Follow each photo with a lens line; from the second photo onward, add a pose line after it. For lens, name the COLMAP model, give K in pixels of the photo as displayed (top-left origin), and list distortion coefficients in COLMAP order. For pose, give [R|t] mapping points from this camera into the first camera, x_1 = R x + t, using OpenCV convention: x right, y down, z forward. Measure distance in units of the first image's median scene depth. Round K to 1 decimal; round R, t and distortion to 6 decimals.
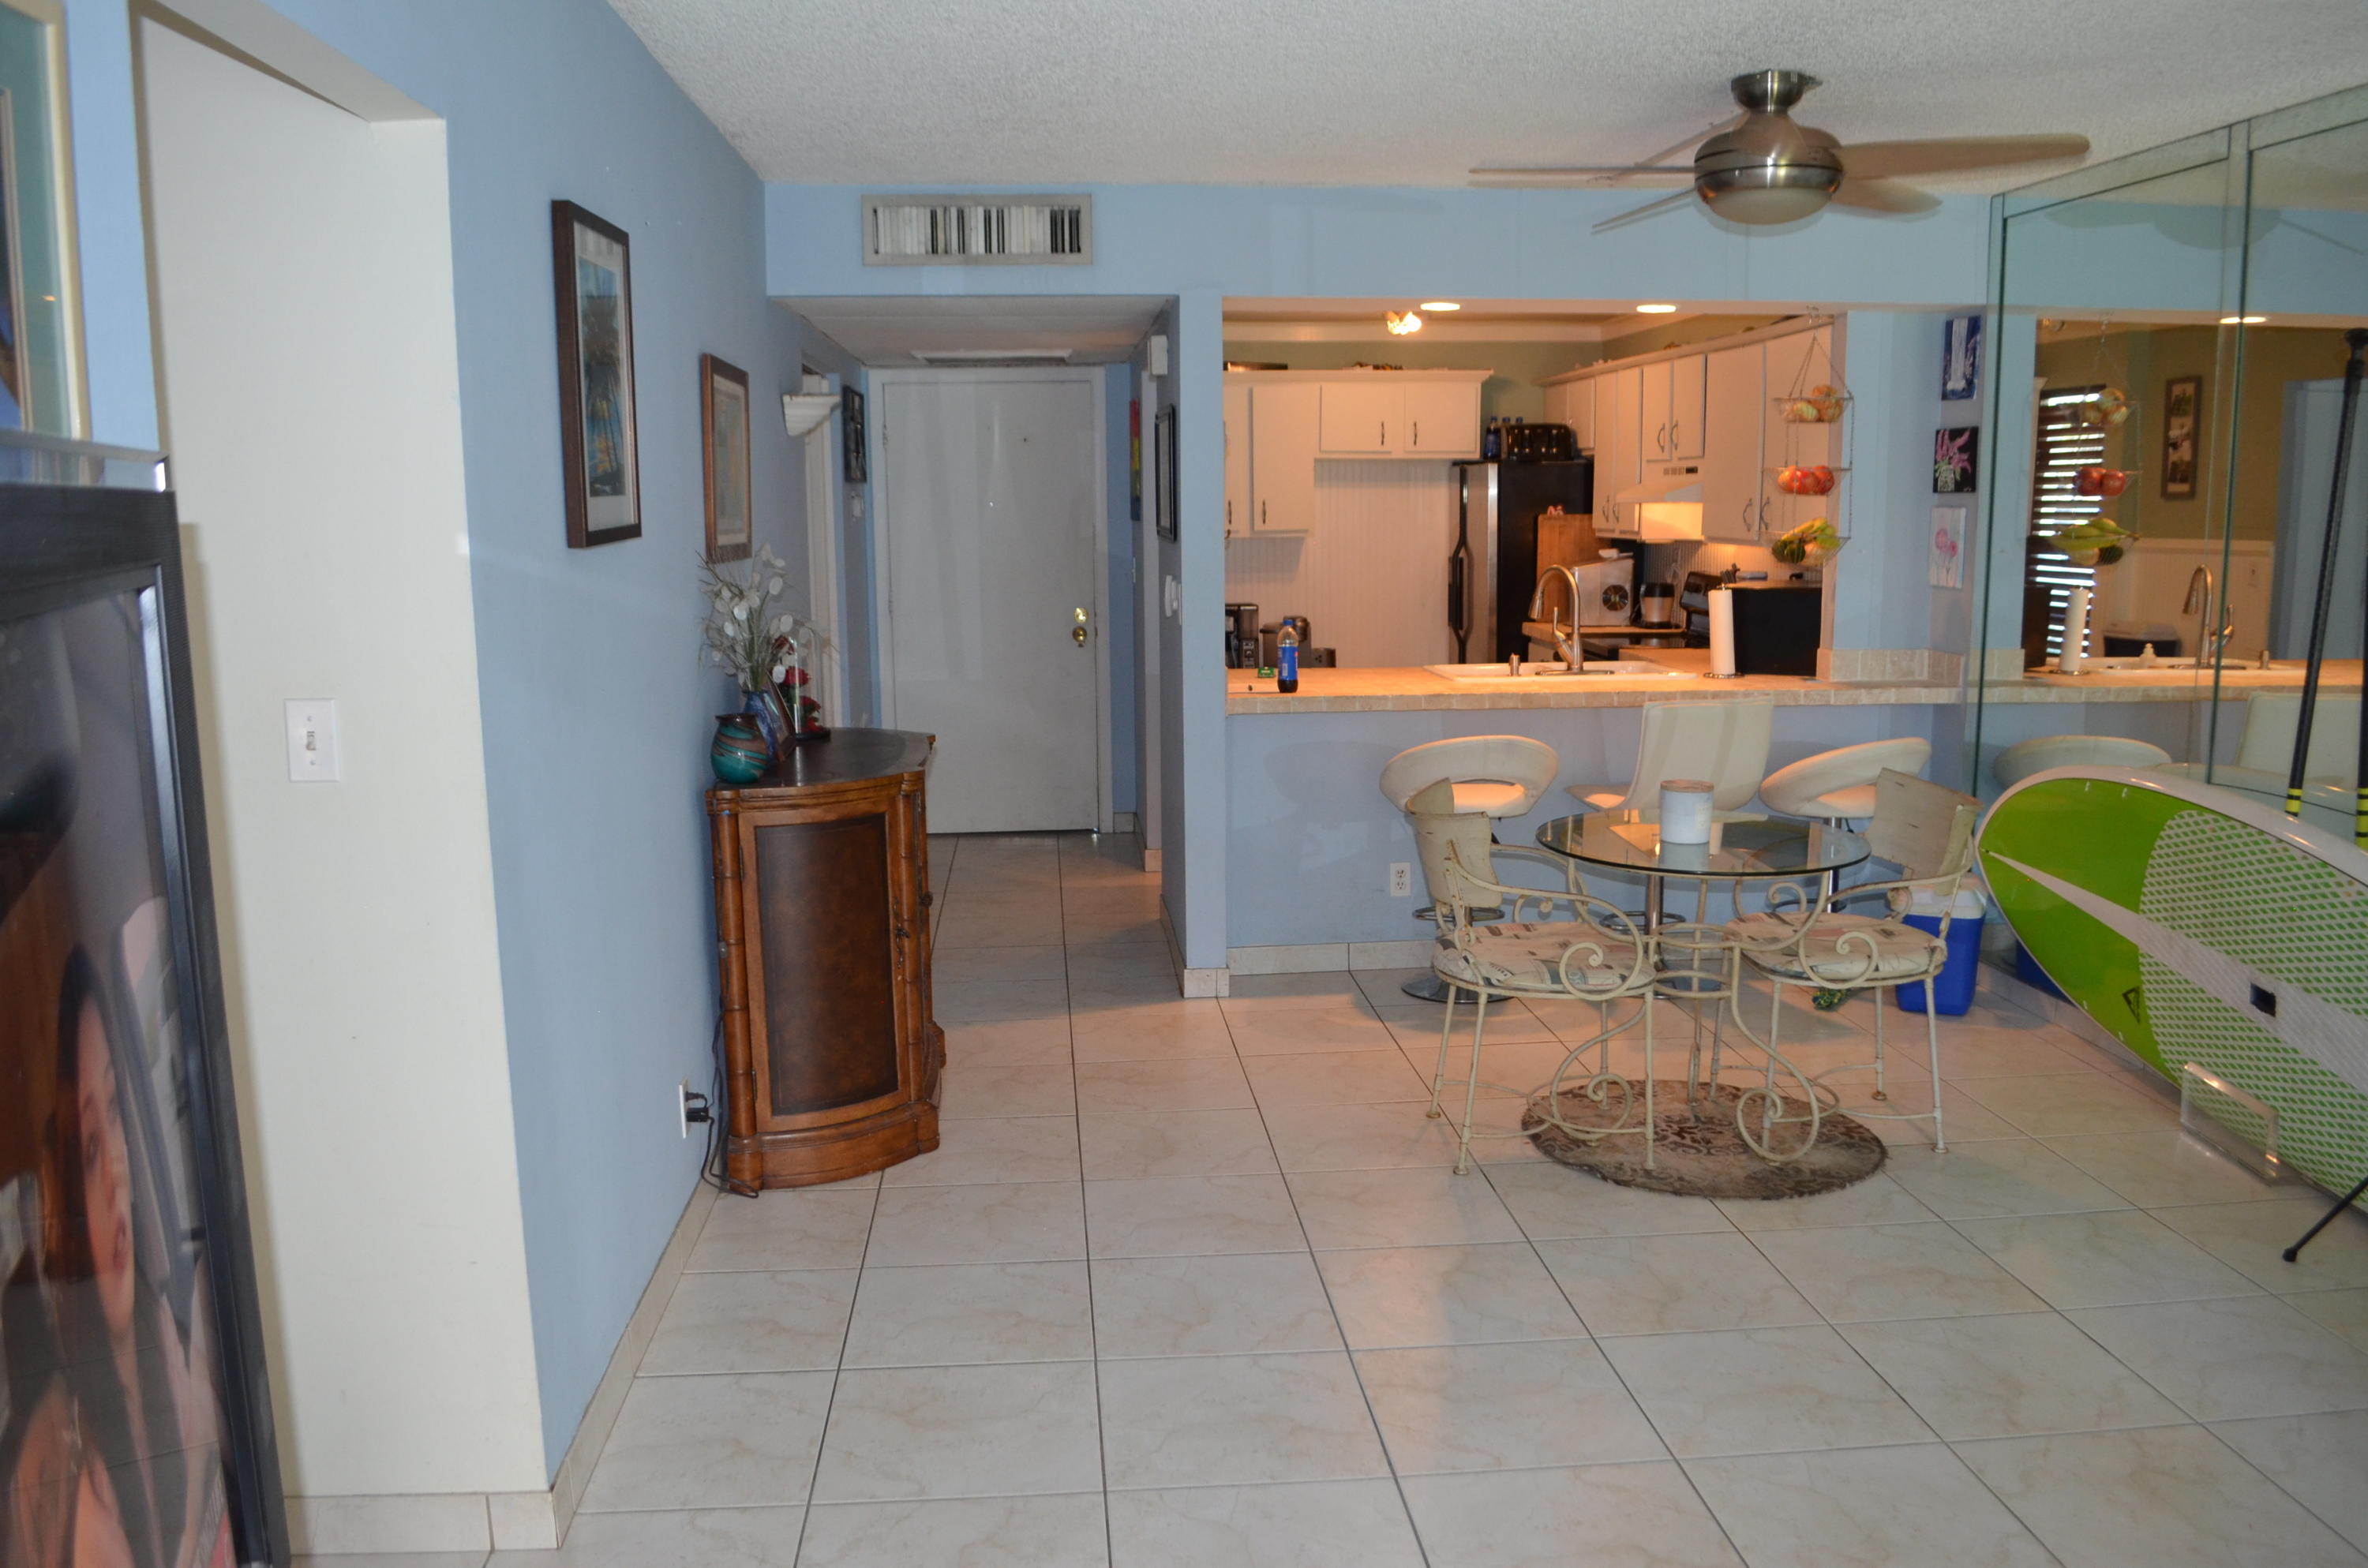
lens RADIAL K [[1860.3, 0, 1187.7], [0, 1860.3, 824.5], [0, 0, 1]] dist [-0.087746, 0.002545]
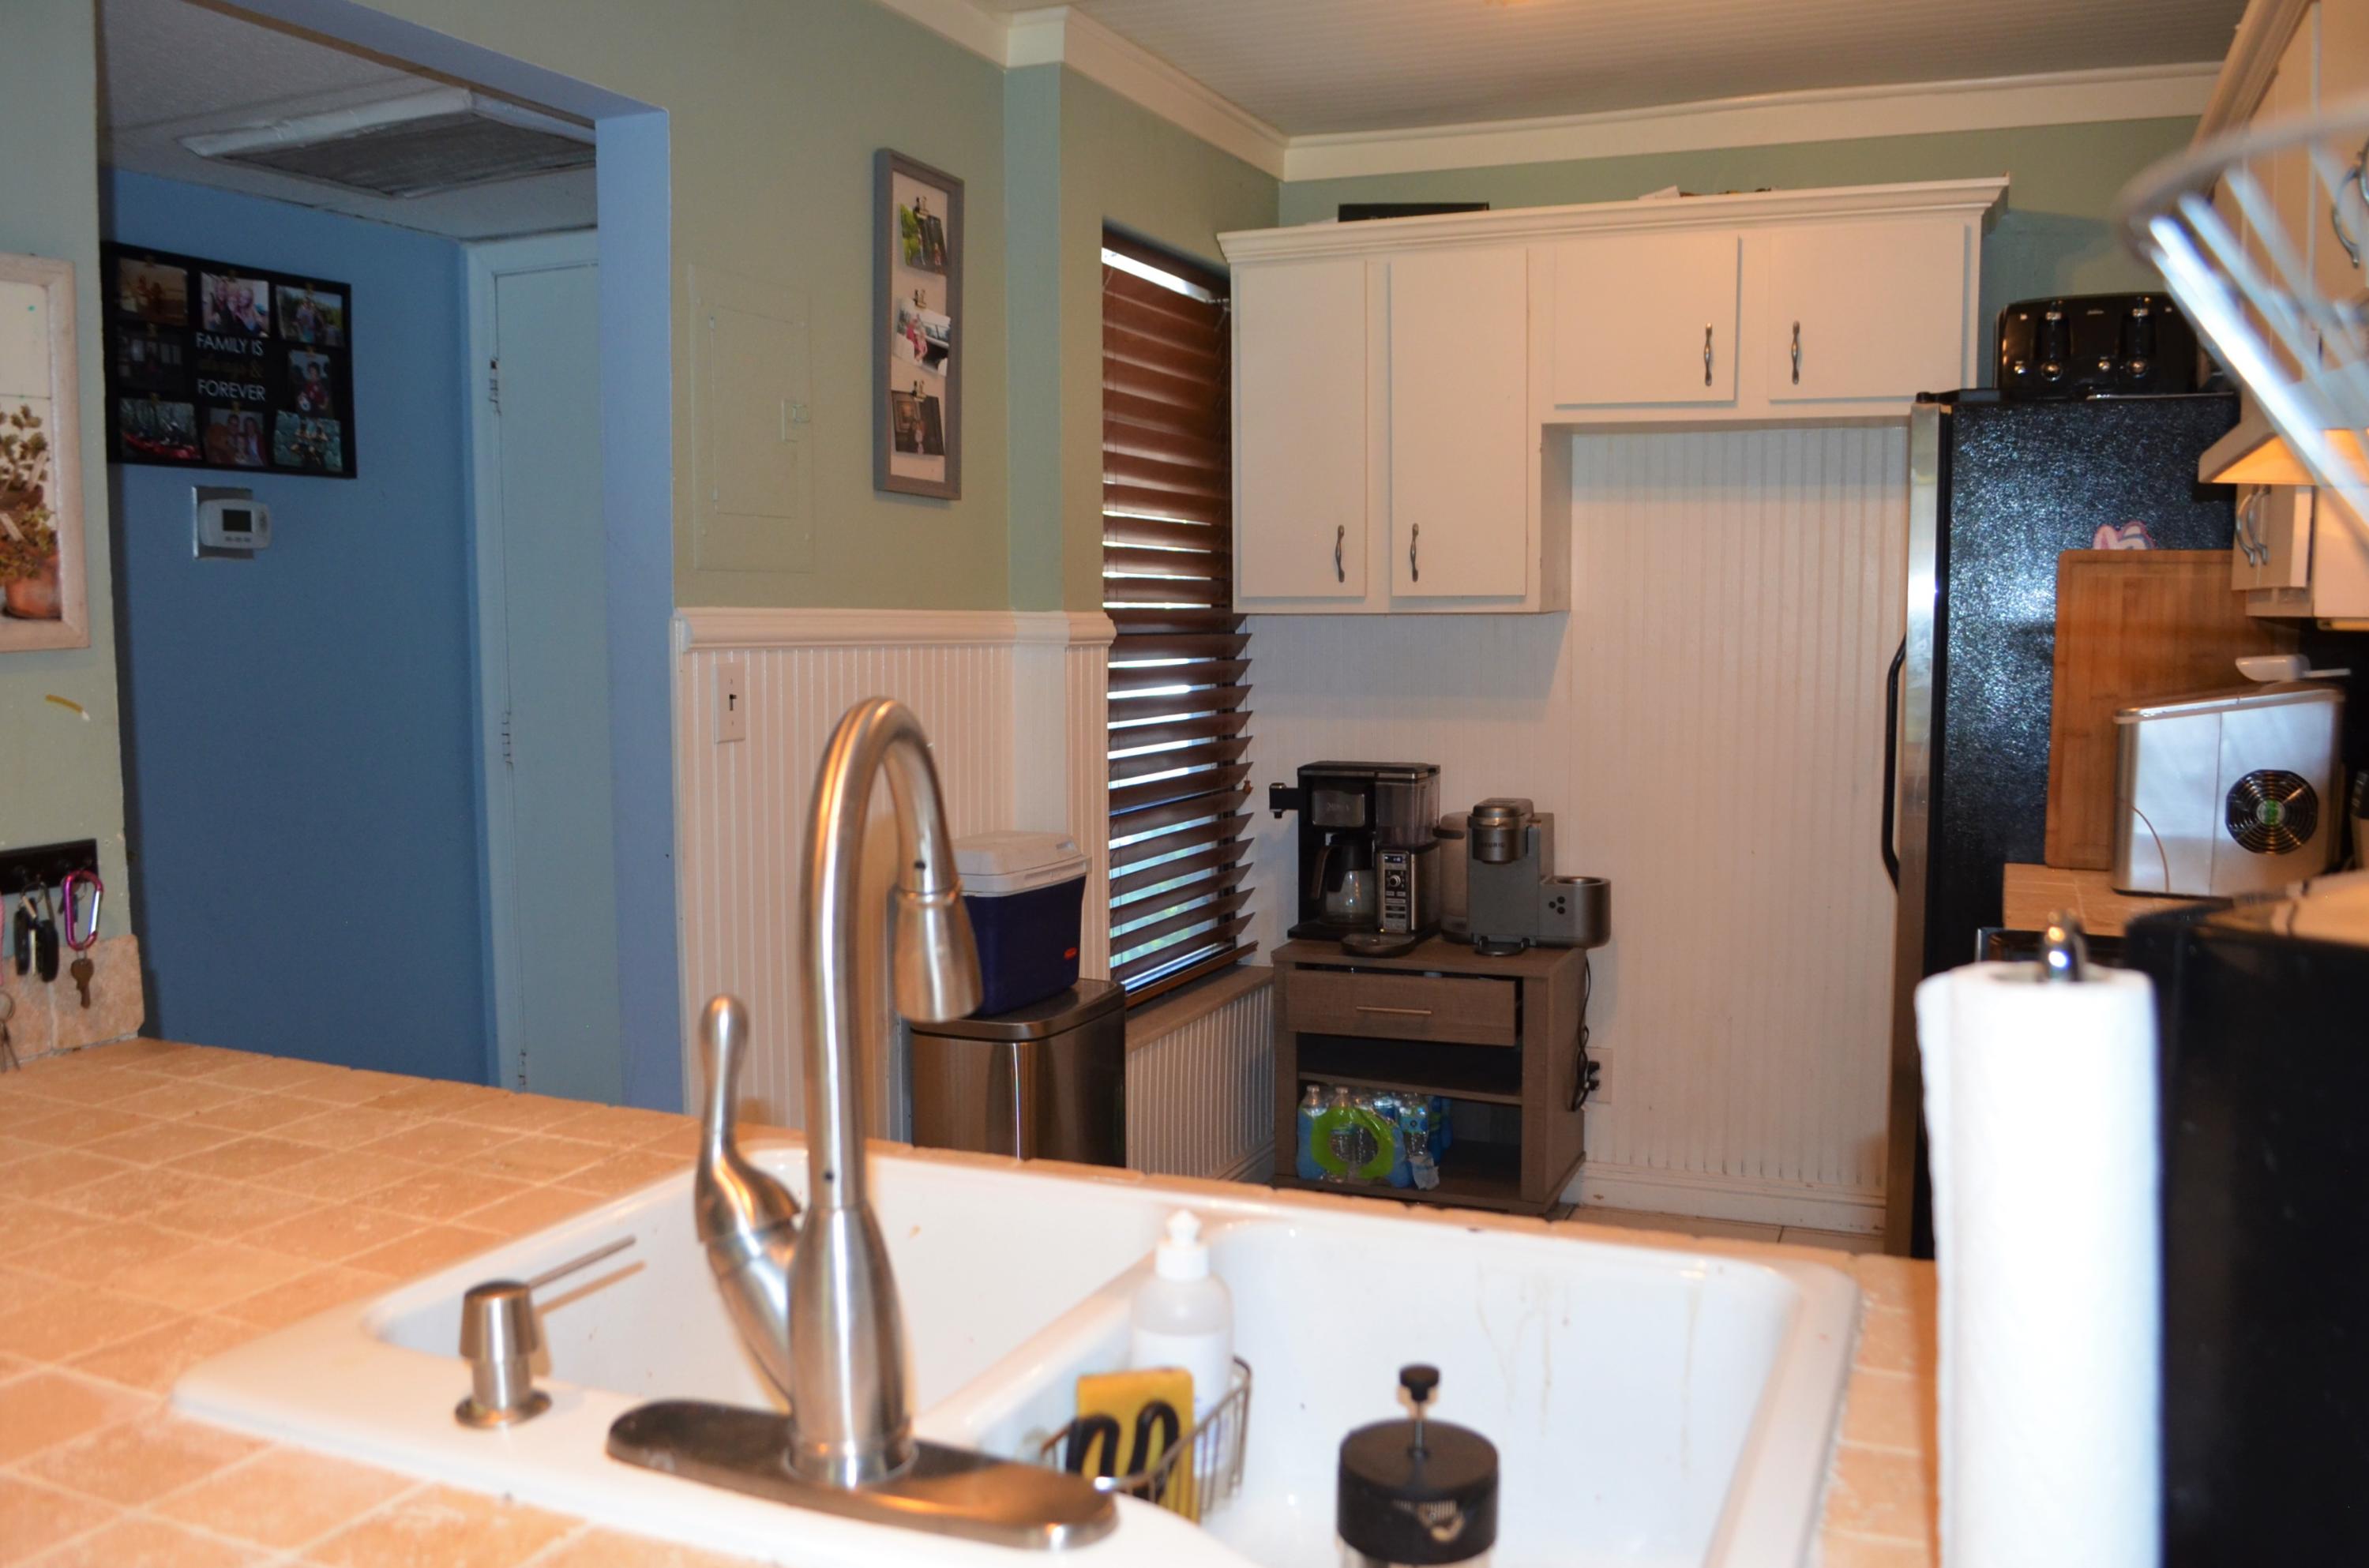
lens RADIAL K [[1930.8, 0, 1196.3], [0, 1930.8, 832.3], [0, 0, 1]] dist [-0.080287, 0.011541]
pose [[0.885911, 0.063458, -0.459495, 0.322829], [-0.088606, 0.995508, -0.033349, -0.137358], [0.455315, 0.070259, 0.887554, 0.947453]]
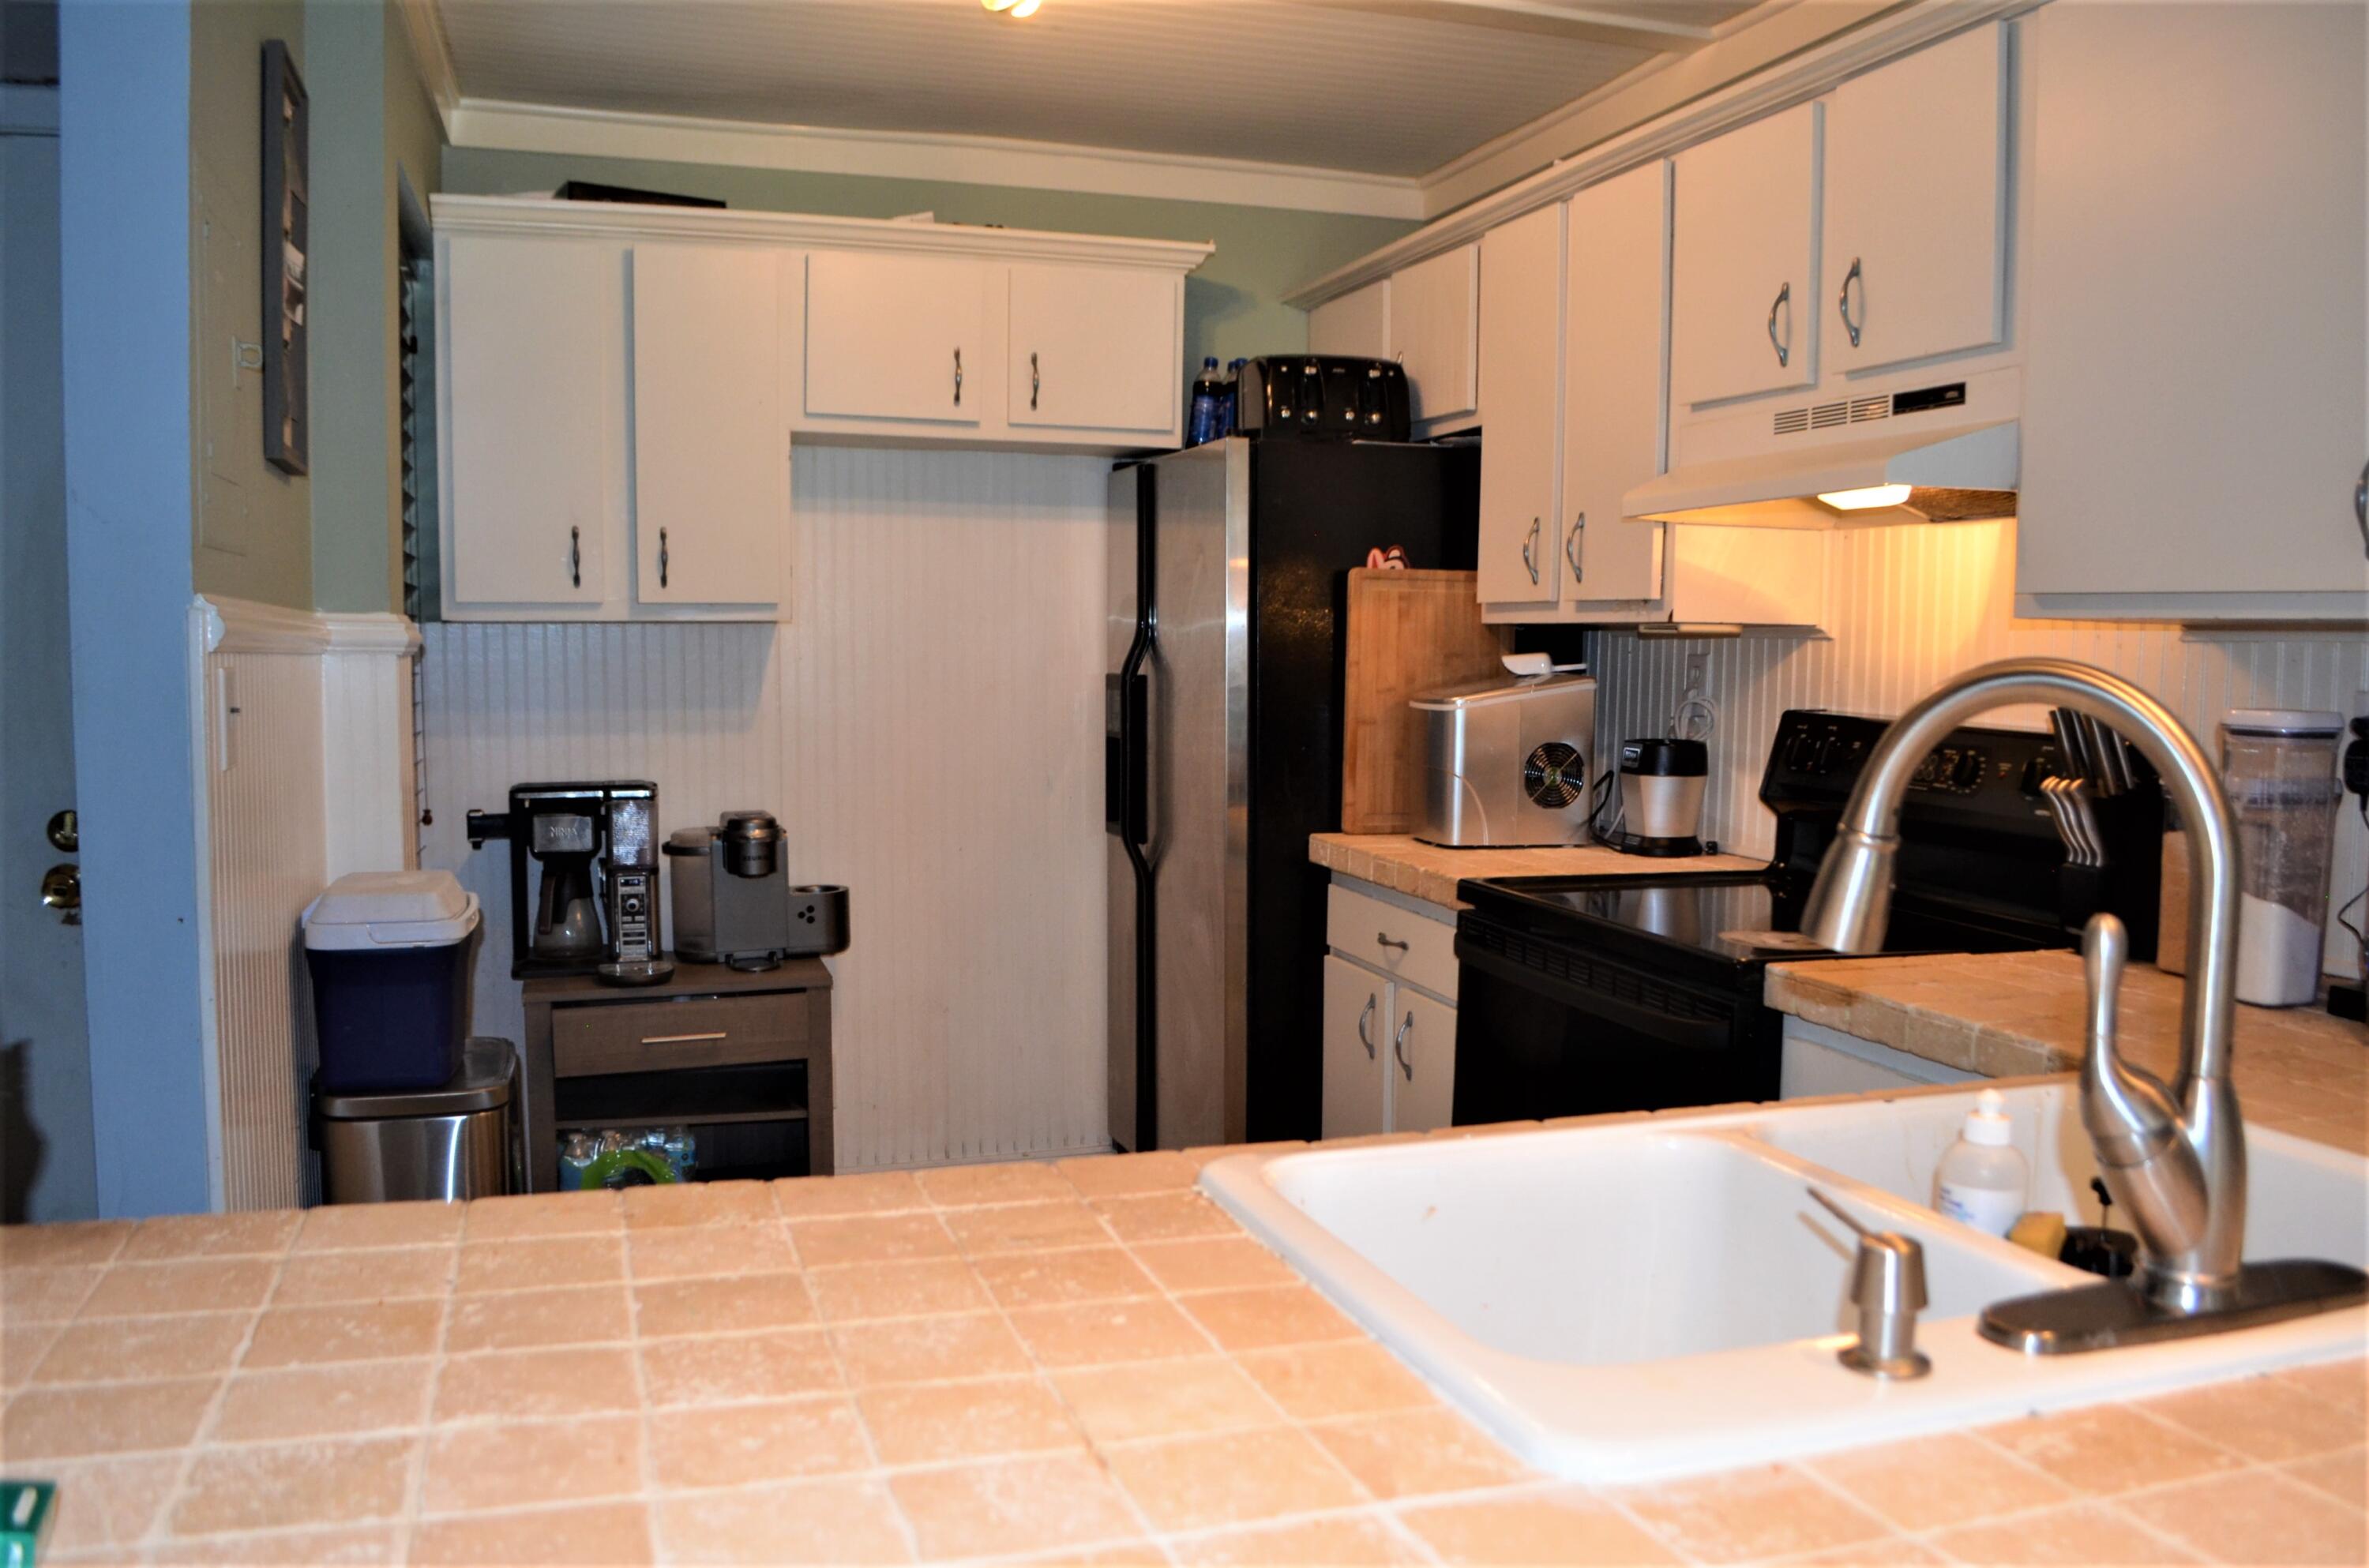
lens RADIAL K [[1930.8, 0, 1196.3], [0, 1930.8, 832.3], [0, 0, 1]] dist [-0.080287, 0.011541]
pose [[0.972052, -0.004442, 0.234723, 0.088662], [0.021904, 0.997175, -0.071843, -0.122286], [-0.233741, 0.074976, 0.969404, 0.918728]]
